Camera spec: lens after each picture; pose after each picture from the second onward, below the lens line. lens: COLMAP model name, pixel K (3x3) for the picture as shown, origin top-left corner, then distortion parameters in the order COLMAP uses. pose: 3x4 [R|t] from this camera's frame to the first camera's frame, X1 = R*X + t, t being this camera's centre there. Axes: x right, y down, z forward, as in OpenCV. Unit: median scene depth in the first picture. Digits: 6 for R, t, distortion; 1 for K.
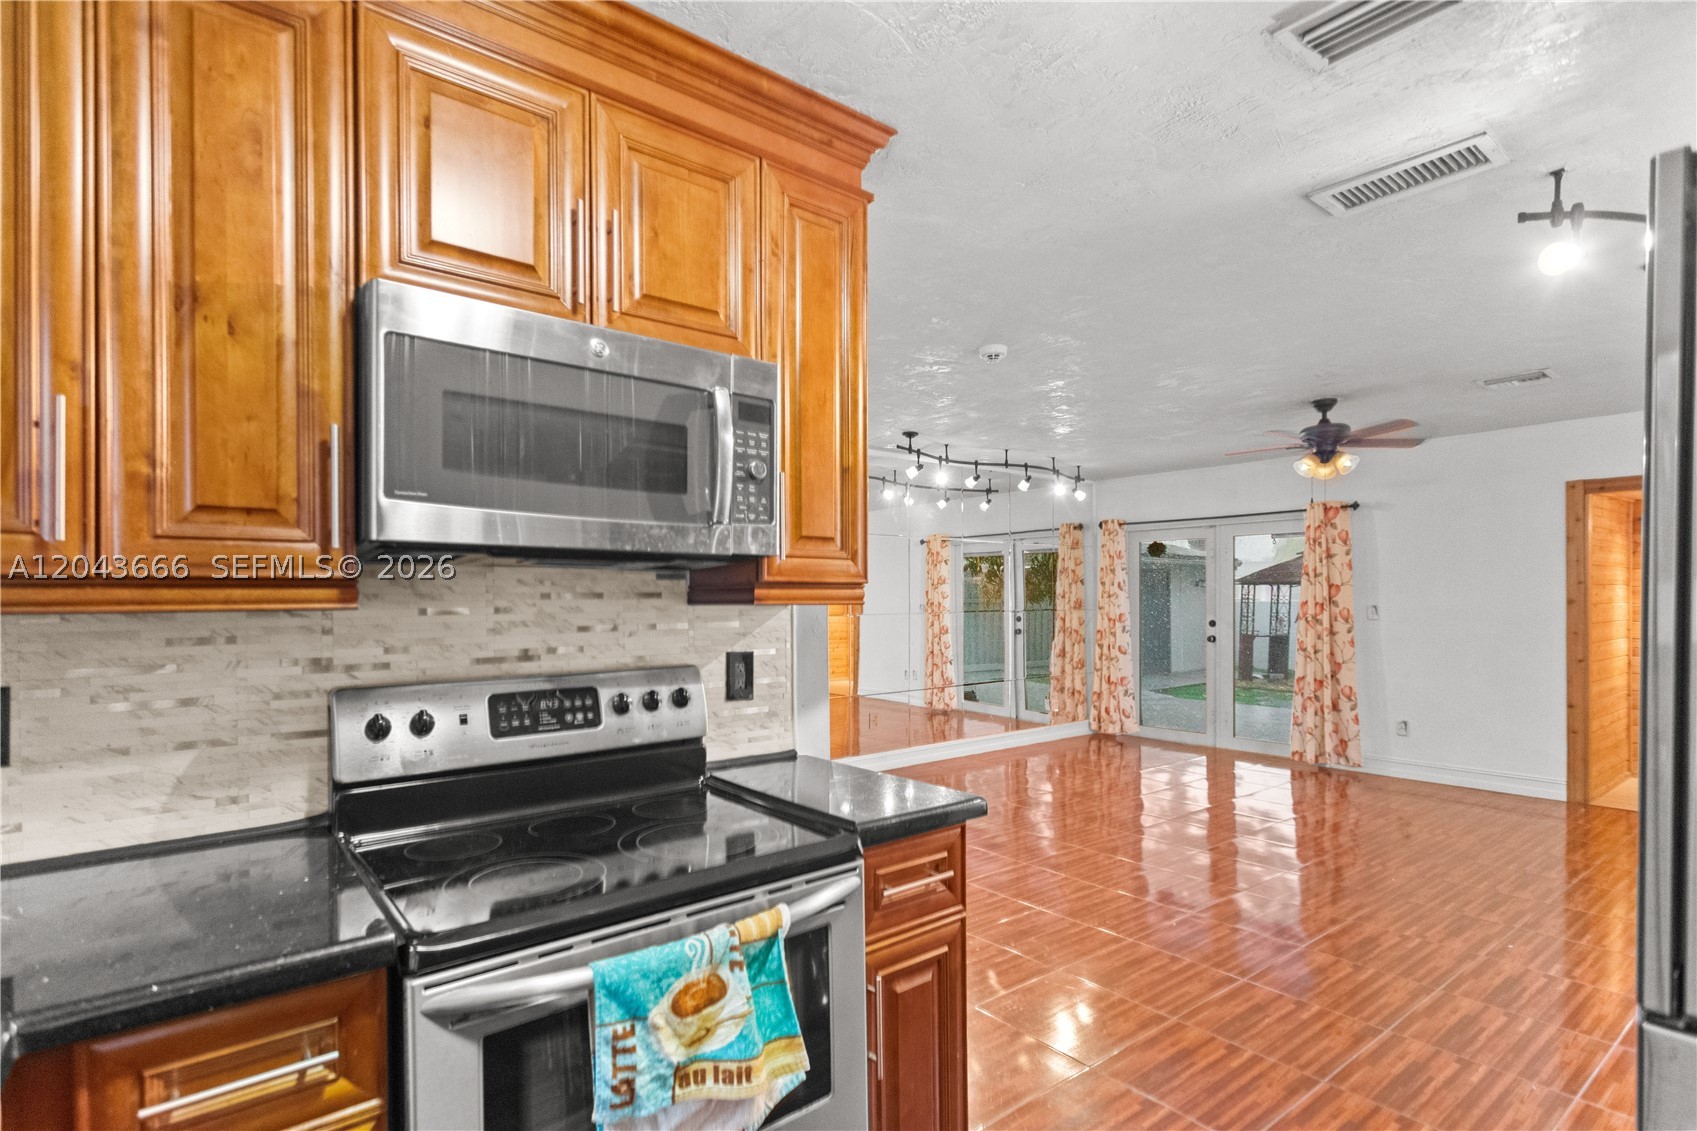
lens RADIAL K [[831.8, 0, 891.9], [0, 831.8, 613.4], [0, 0, 1]] dist [0.003414, 0.000685]
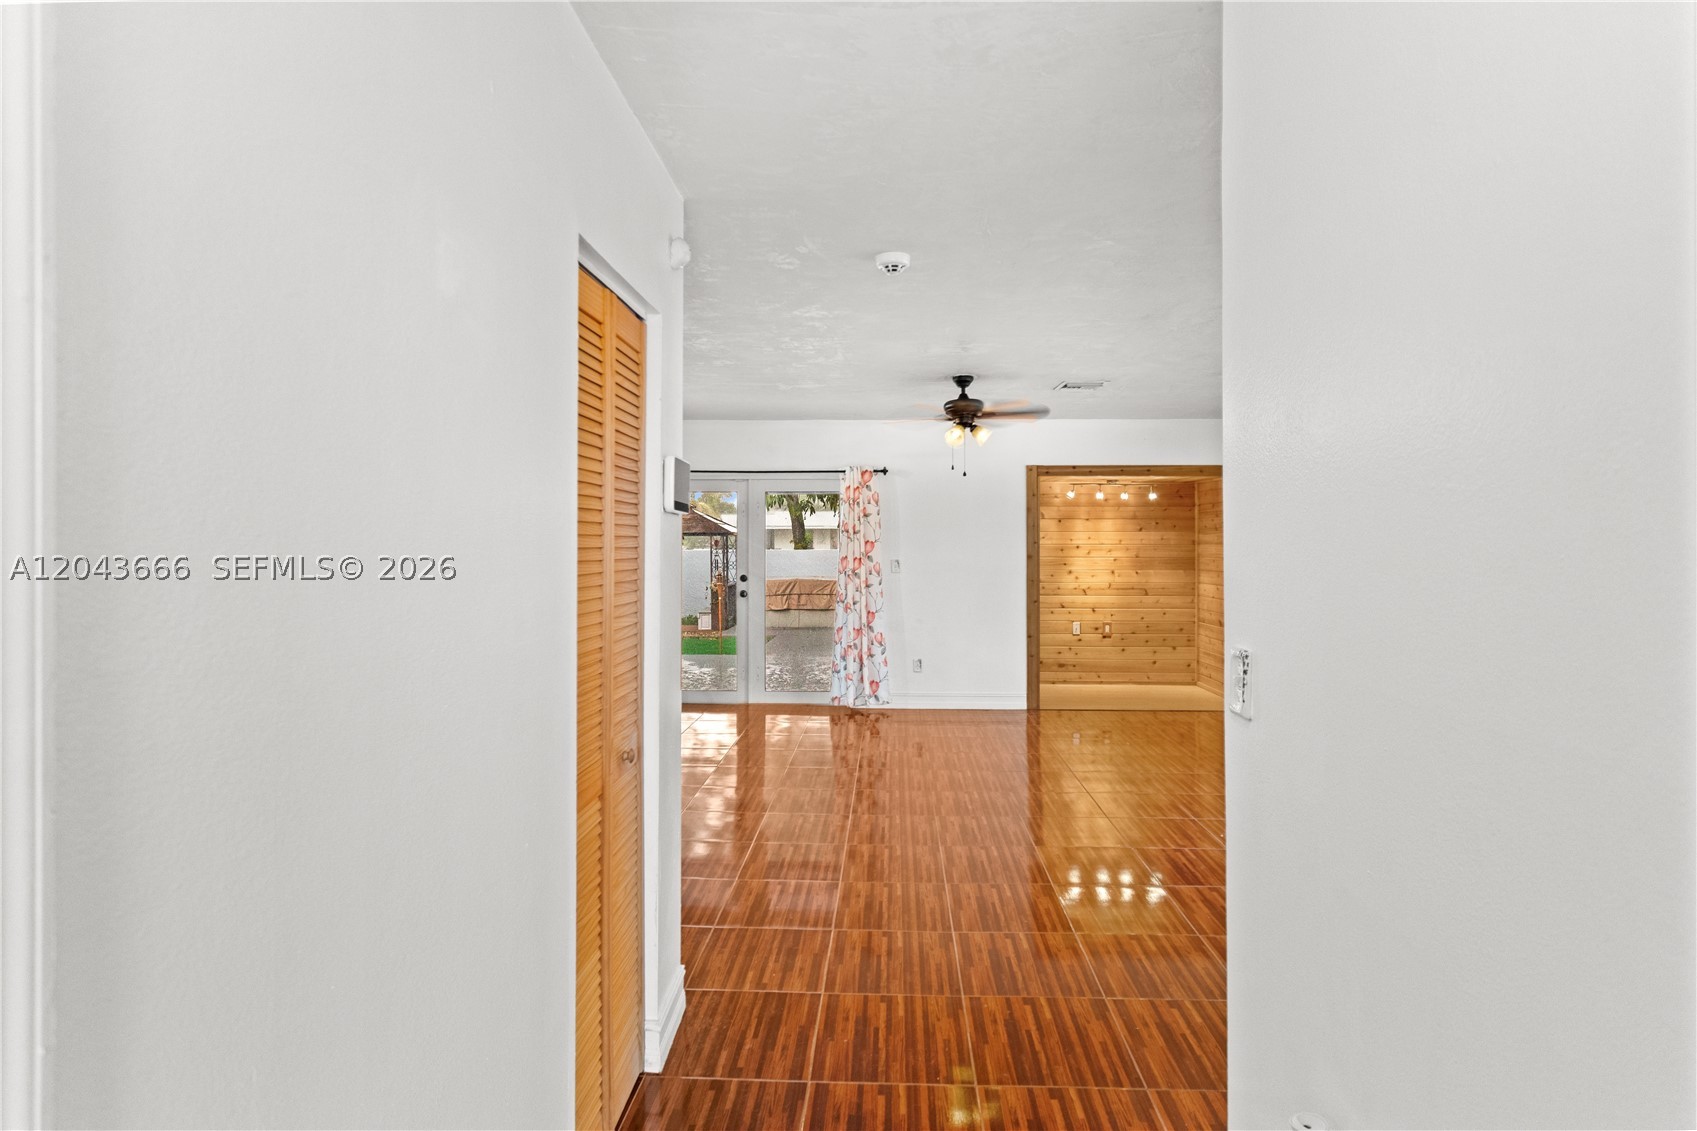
lens RADIAL K [[831.8, 0, 848.8], [0, 831.8, 556.8], [0, 0, 1]] dist [0.003414, 0.000685]
pose [[0.681878, -0.005082, 0.731448, -0.291138], [0.007041, 0.999975, 0.000384, -0.015015], [-0.731432, 0.004888, 0.681897, 0.271585]]
